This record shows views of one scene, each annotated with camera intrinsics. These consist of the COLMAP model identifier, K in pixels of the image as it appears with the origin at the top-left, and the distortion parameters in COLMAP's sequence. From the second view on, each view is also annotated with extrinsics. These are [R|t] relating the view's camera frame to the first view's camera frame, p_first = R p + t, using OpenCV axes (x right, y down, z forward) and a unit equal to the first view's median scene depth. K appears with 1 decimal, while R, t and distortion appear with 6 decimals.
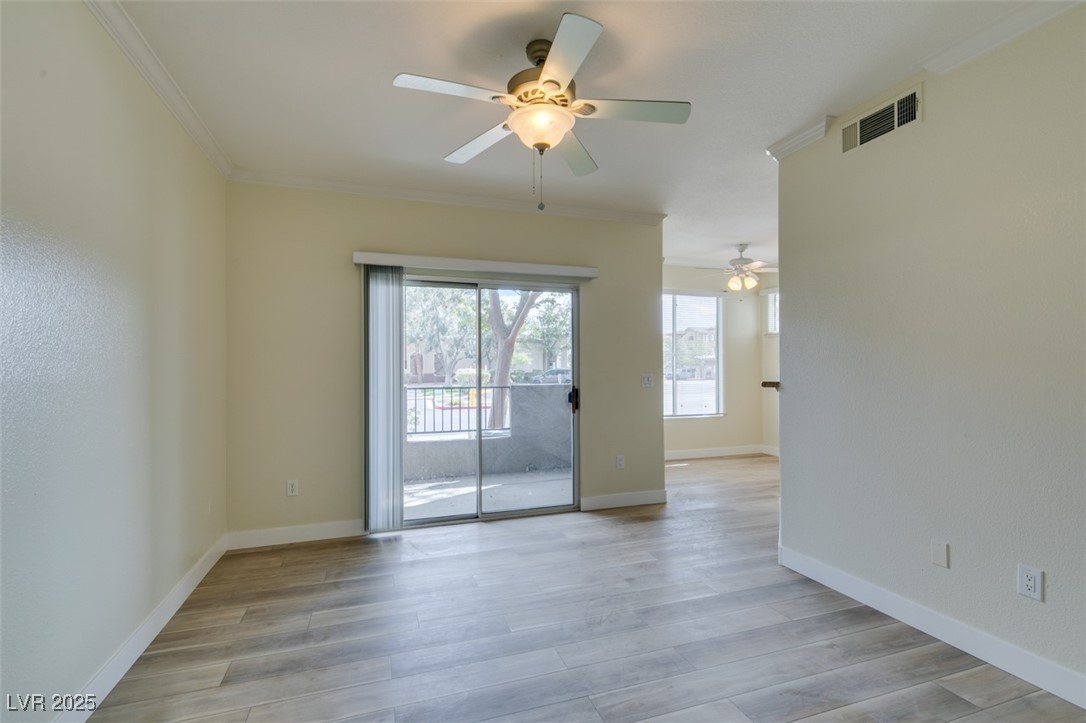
lens RADIAL K [[488.5, 0, 543.1], [0, 488.5, 365.9], [0, 0, 1]] dist [0.007155, -0.000819]
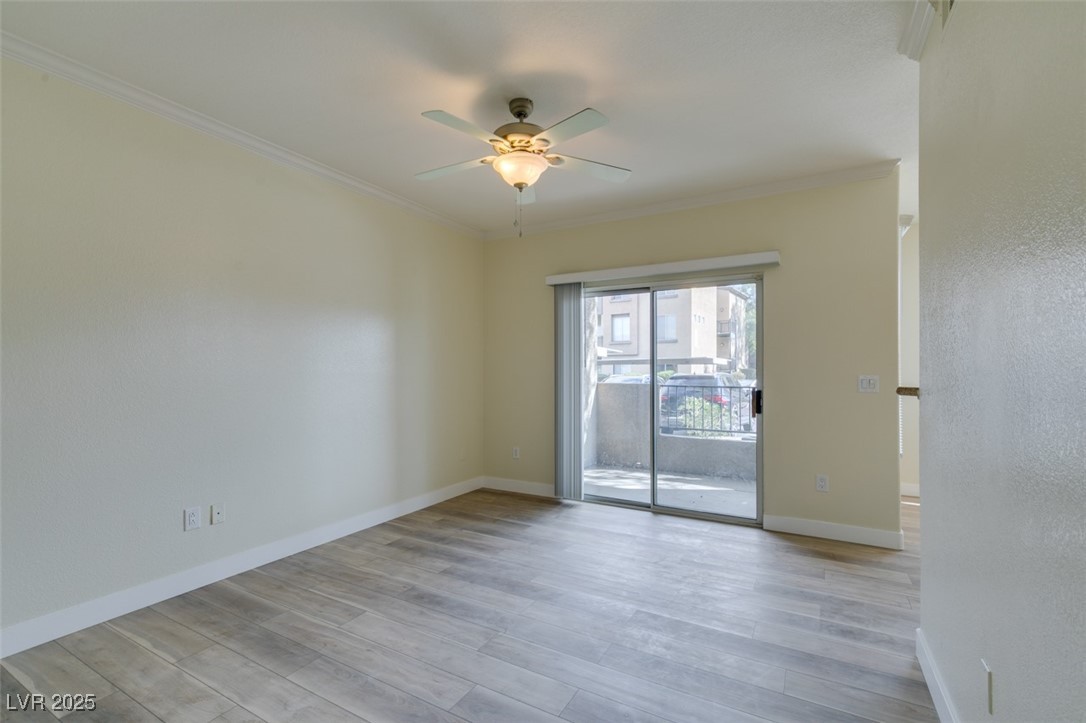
lens RADIAL K [[488.5, 0, 543.1], [0, 488.5, 365.9], [0, 0, 1]] dist [0.007155, -0.000819]
pose [[0.662190, 0.000773, -0.749336, 0.636930], [0.000641, 0.999999, 0.001598, 0.001094], [0.749336, -0.001539, 0.662189, 0.155996]]
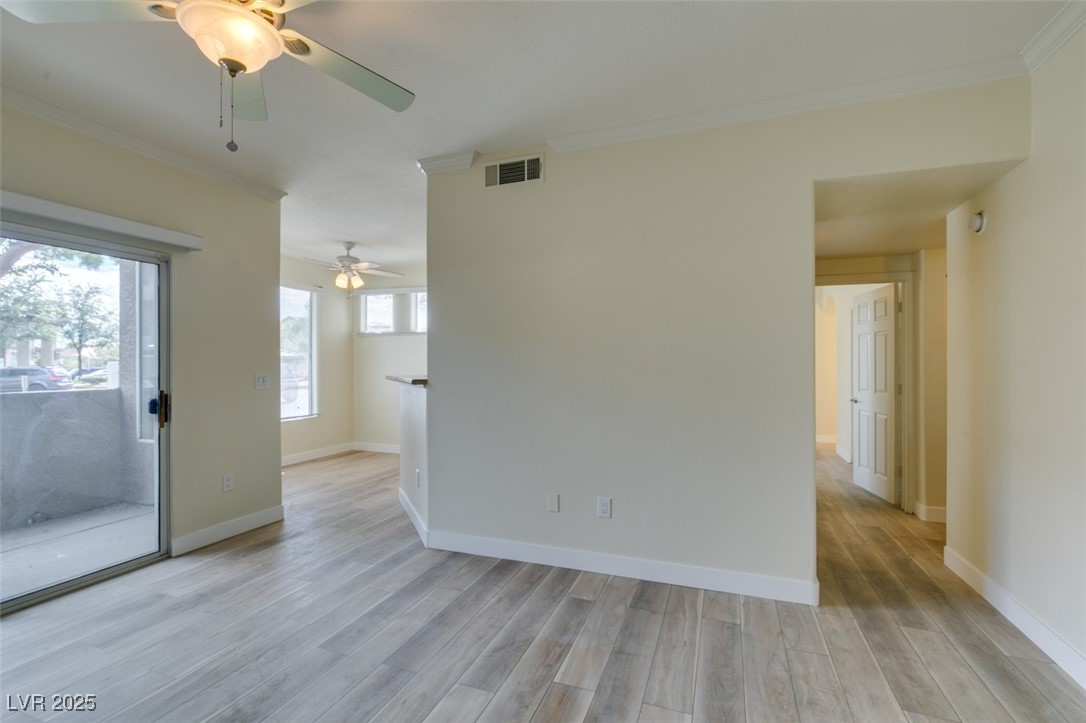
lens RADIAL K [[485.4, 0, 541.6], [0, 485.4, 365.1], [0, 0, 1]] dist [-0.000890, -0.000077]
pose [[0.639840, 0.003059, 0.768502, -0.176990], [-0.003884, 0.999992, -0.000747, 0.000686], [-0.768498, -0.002507, 0.639847, 0.117239]]
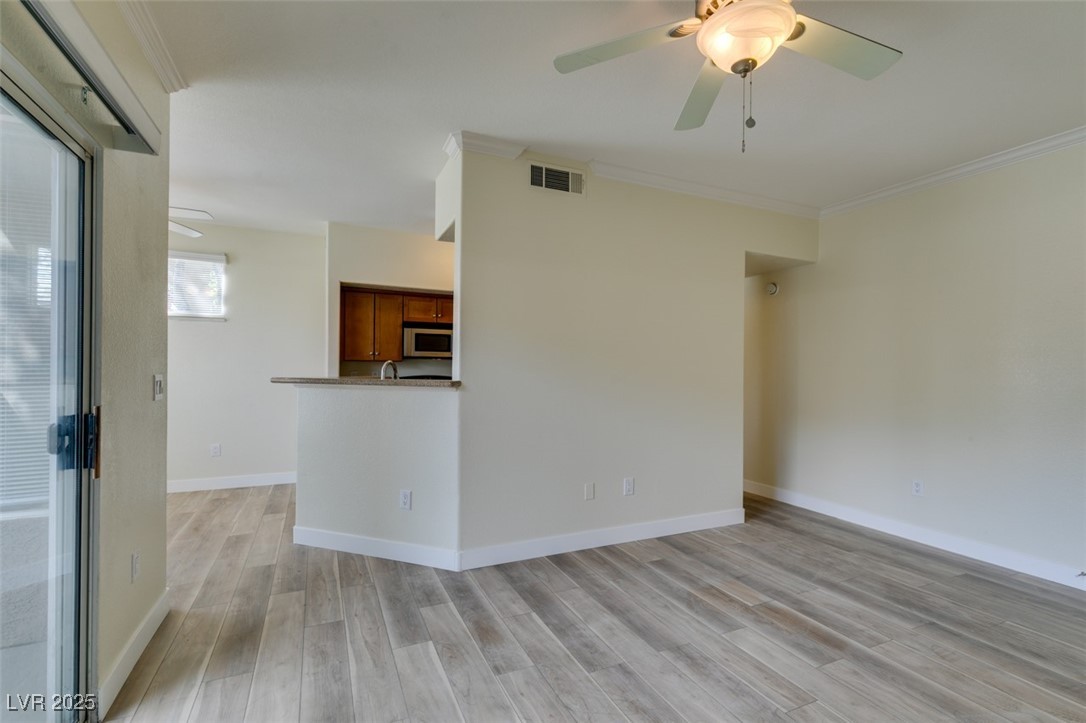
lens RADIAL K [[488.5, 0, 543.1], [0, 488.5, 365.9], [0, 0, 1]] dist [0.007155, -0.000819]
pose [[-0.096867, 0.007353, 0.995270, -0.476652], [-0.013560, 0.999870, -0.008707, 0.009360], [-0.995205, -0.014340, -0.096754, 0.917808]]
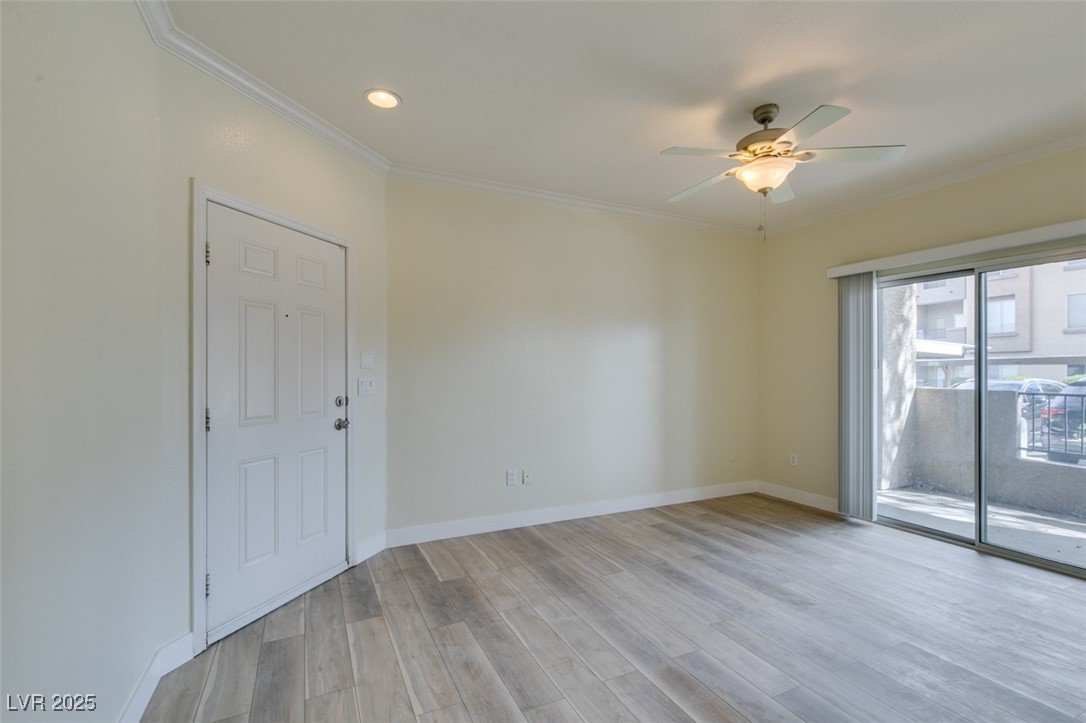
lens RADIAL K [[491.8, 0, 536.2], [0, 491.8, 368.6], [0, 0, 1]] dist [0.002421, -0.000318]
pose [[0.115596, 0.003512, -0.993290, 0.786216], [0.002760, 0.999989, 0.003857, -0.000455], [0.993293, -0.003188, 0.115585, 0.186028]]
